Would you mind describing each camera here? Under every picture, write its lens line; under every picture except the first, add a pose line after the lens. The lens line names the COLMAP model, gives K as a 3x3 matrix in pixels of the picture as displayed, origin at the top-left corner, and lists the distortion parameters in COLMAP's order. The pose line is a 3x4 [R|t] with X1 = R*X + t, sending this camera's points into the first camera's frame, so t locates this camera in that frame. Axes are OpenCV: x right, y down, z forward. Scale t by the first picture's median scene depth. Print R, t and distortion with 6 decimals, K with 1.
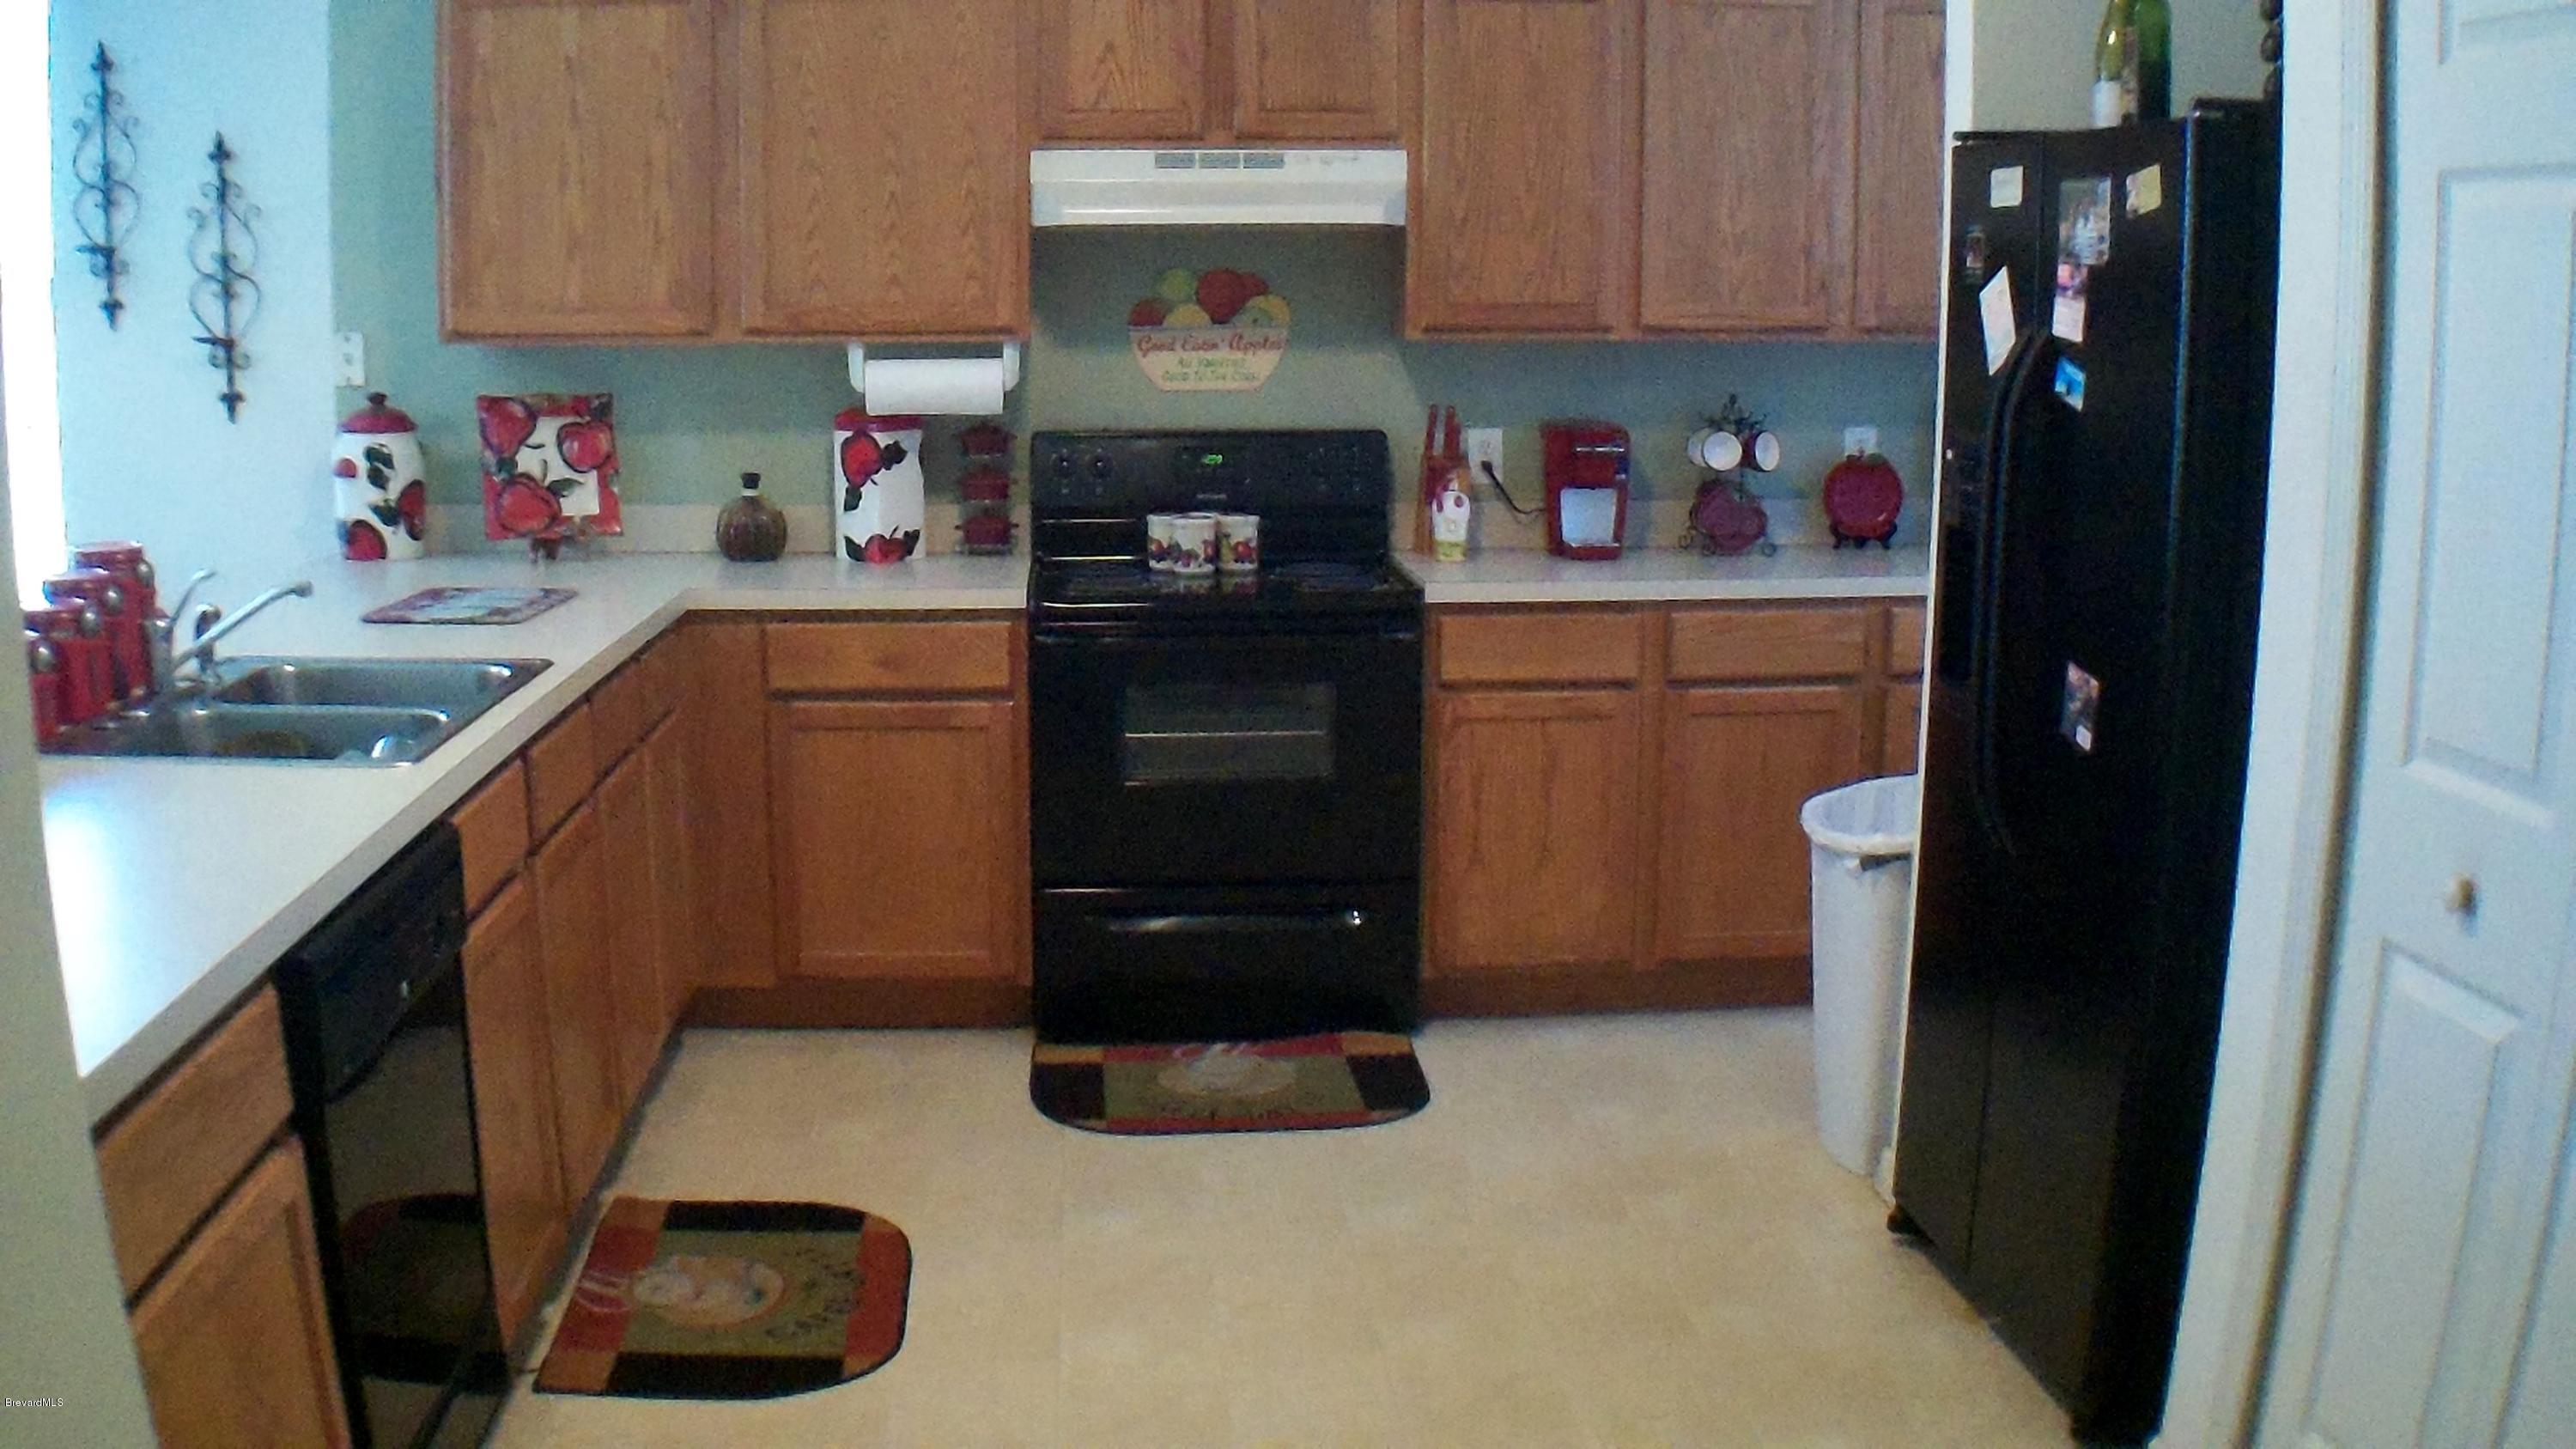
lens RADIAL K [[2385.8, 0, 1213.5], [0, 2385.8, 648.6], [0, 0, 1]] dist [-0.273130, 0.002745]
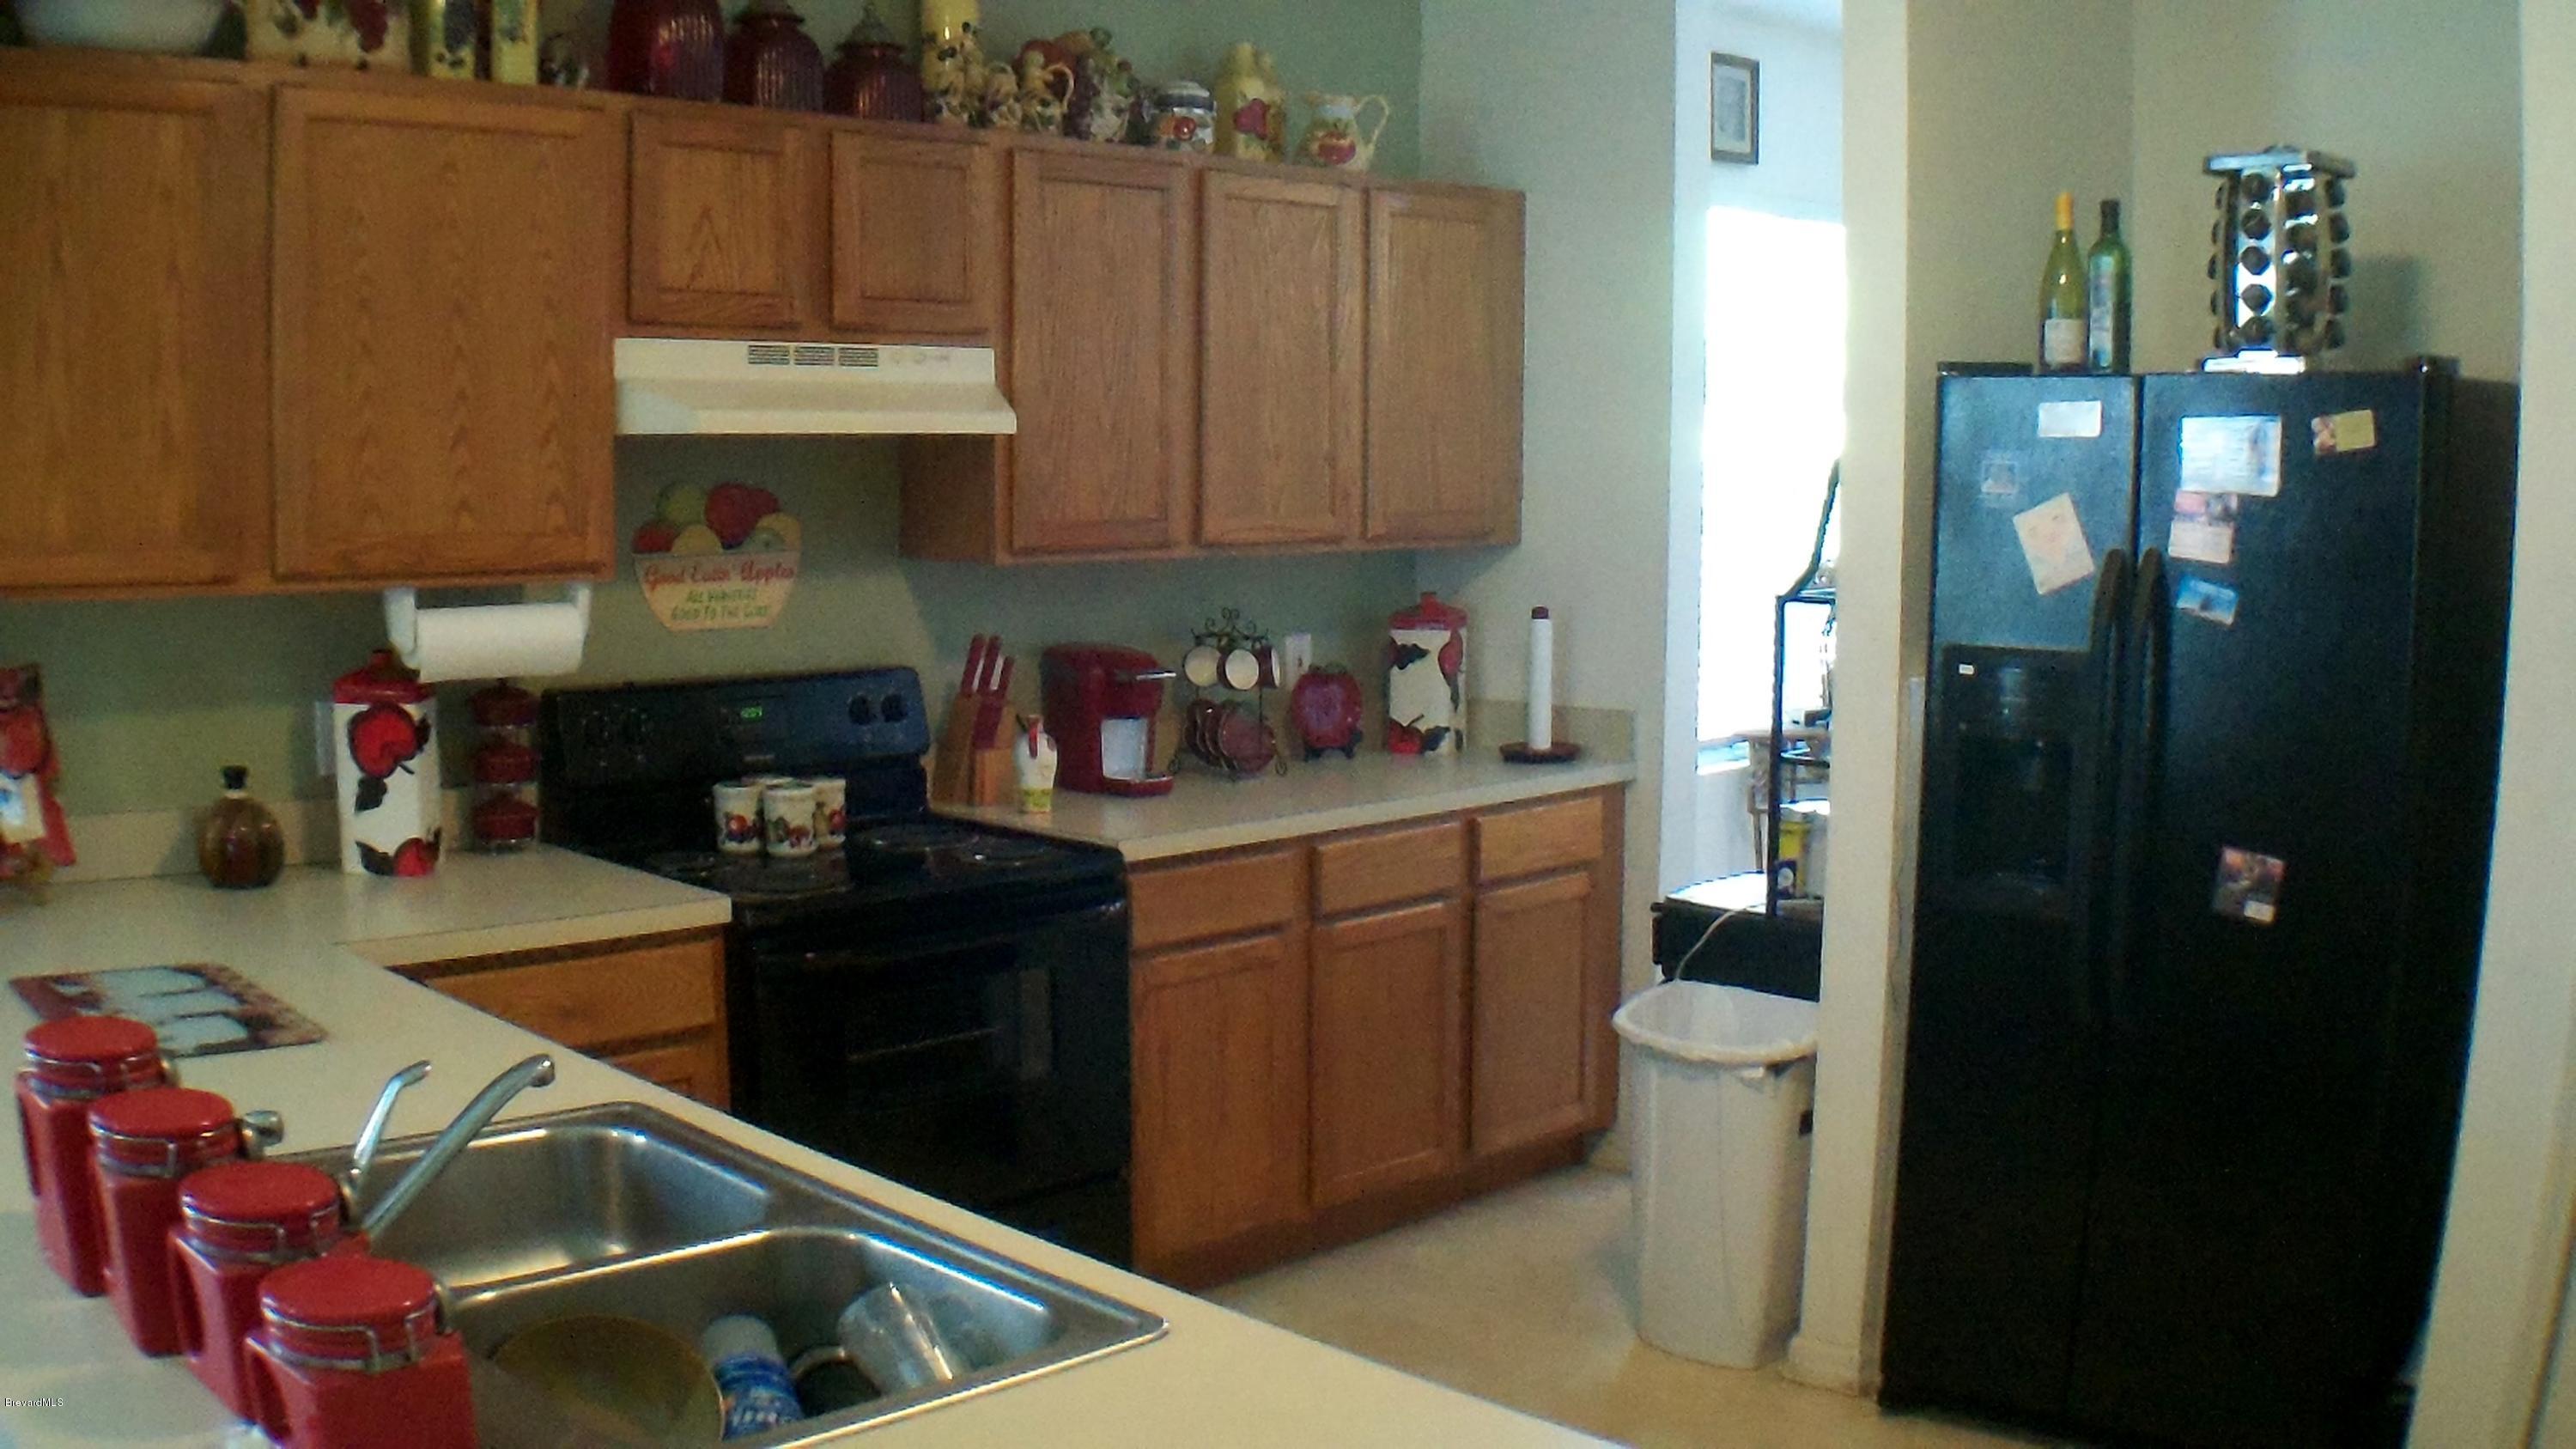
lens RADIAL K [[2438.1, 0, 1288.0], [0, 2438.1, 724.5], [0, 0, 1]] dist [-0.161643, -0.183128]
pose [[0.766051, -0.062189, 0.639764, -0.415198], [0.084826, 0.996385, -0.004716, -0.057627], [-0.637158, 0.057881, 0.768557, 0.238945]]
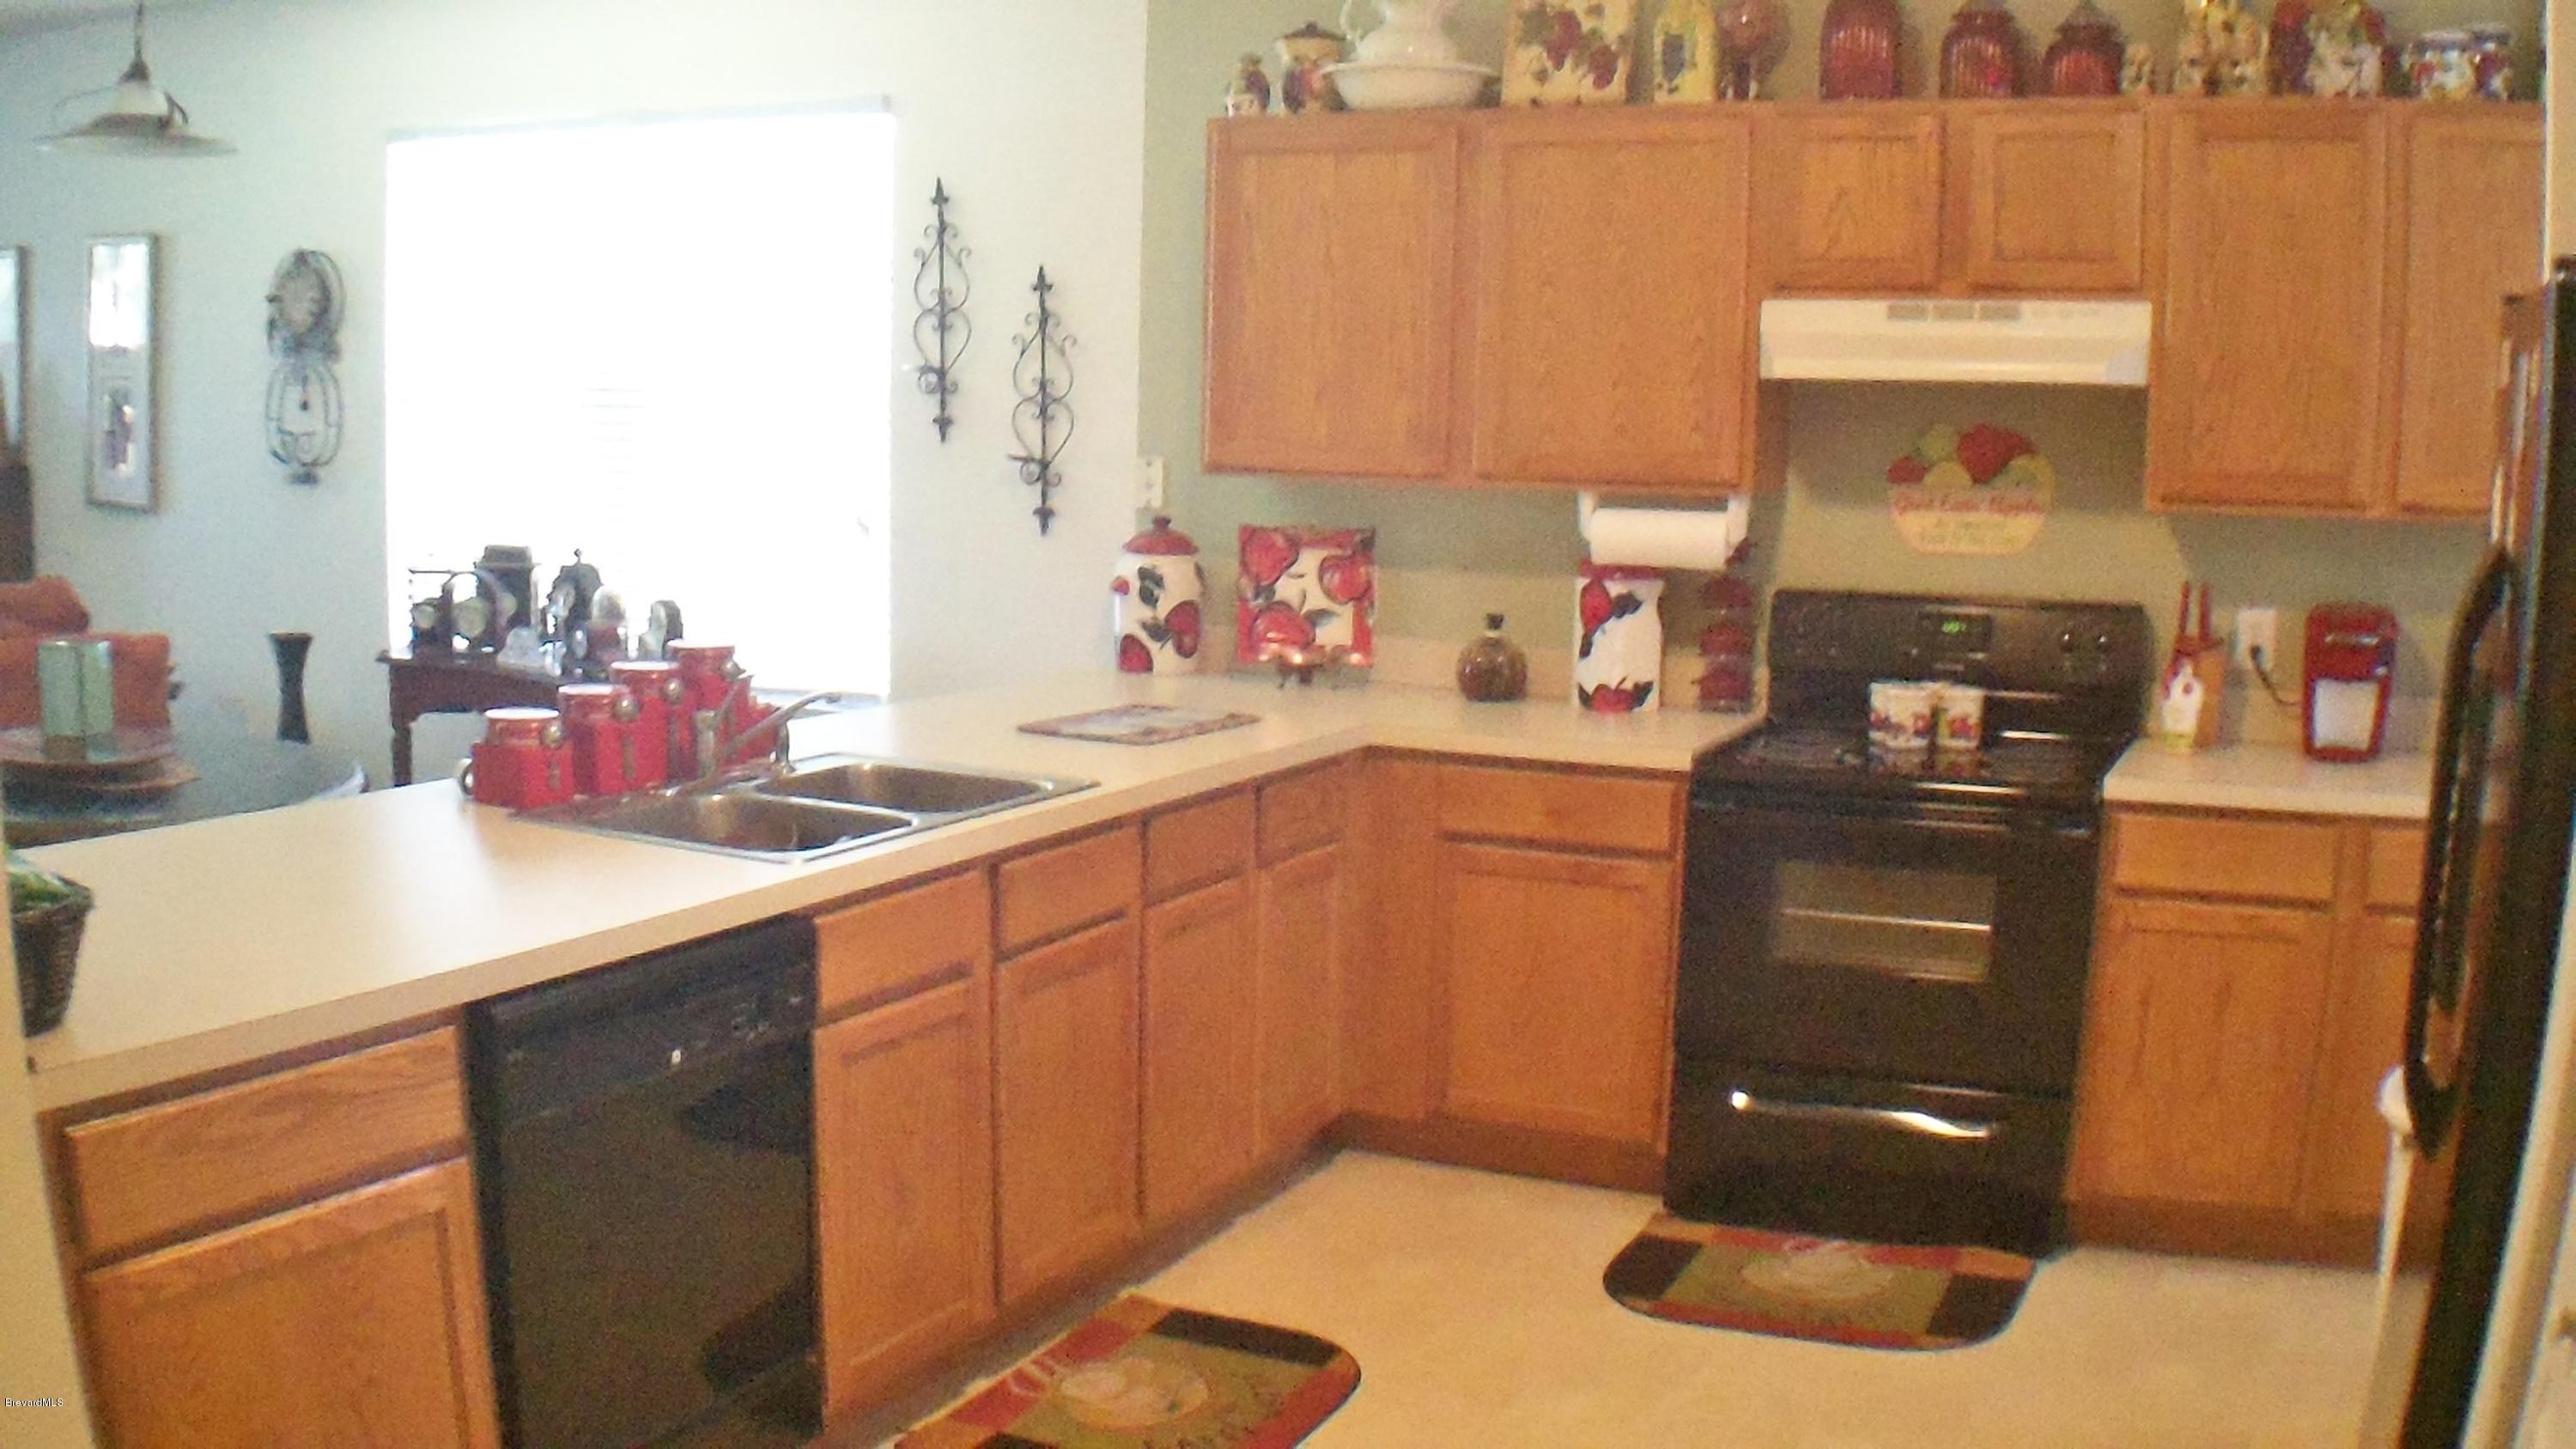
lens RADIAL K [[2385.8, 0, 1213.5], [0, 2385.8, 648.6], [0, 0, 1]] dist [-0.273130, 0.002745]
pose [[0.859536, 0.058255, -0.507743, 0.222759], [-0.084943, 0.995948, -0.029528, -0.019742], [0.503966, 0.068510, 0.861002, 0.062117]]
